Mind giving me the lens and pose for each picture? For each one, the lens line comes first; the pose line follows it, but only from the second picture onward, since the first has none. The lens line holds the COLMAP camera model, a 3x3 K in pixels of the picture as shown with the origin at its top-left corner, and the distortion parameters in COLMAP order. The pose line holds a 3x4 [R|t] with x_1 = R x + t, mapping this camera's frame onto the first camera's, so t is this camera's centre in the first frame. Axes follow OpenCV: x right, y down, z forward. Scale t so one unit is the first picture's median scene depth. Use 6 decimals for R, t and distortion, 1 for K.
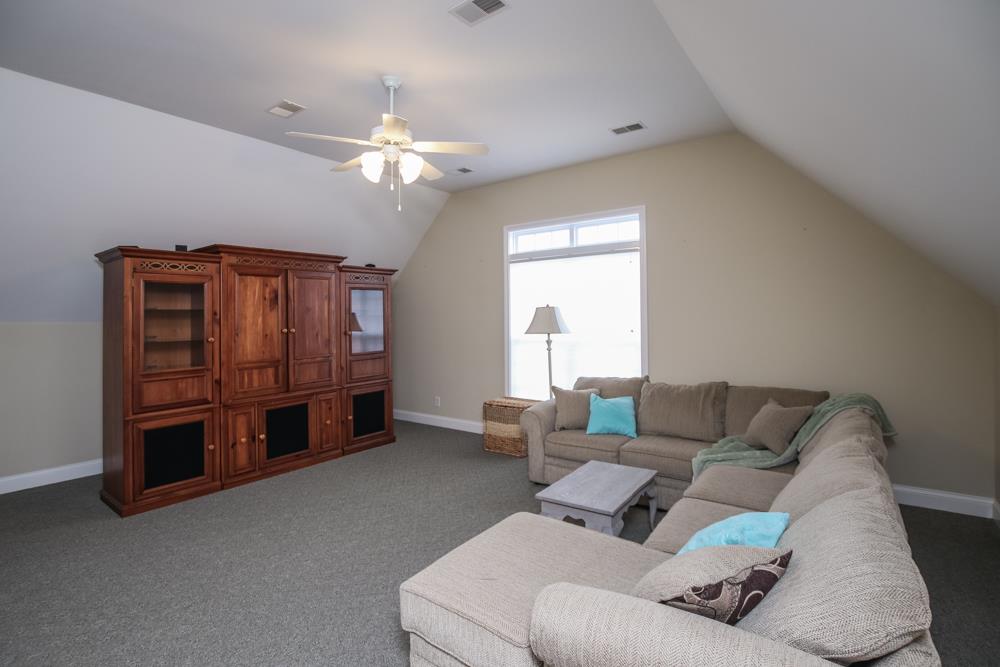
lens RADIAL K [[474.7, 0, 500.4], [0, 474.7, 304.0], [0, 0, 1]] dist [-0.000809, -0.000198]
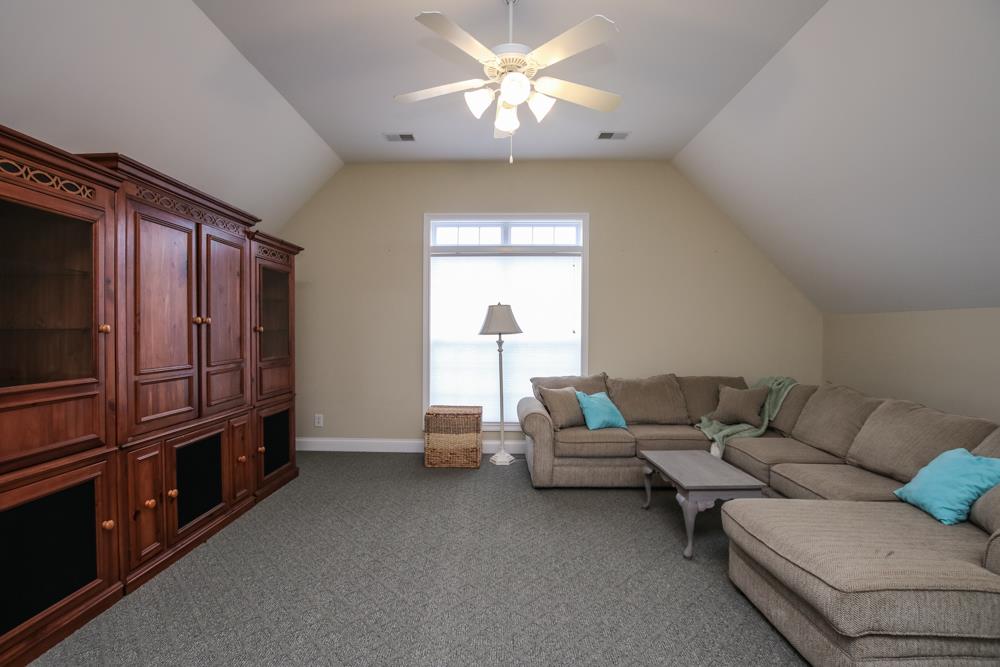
lens RADIAL K [[465.2, 0, 502.3], [0, 465.2, 335.2], [0, 0, 1]] dist [-0.003260, 0.000306]
pose [[0.820901, 0.012081, 0.570943, -0.438105], [-0.030409, 0.999283, 0.022578, 0.045580], [-0.570261, -0.035896, 0.820679, 0.246887]]
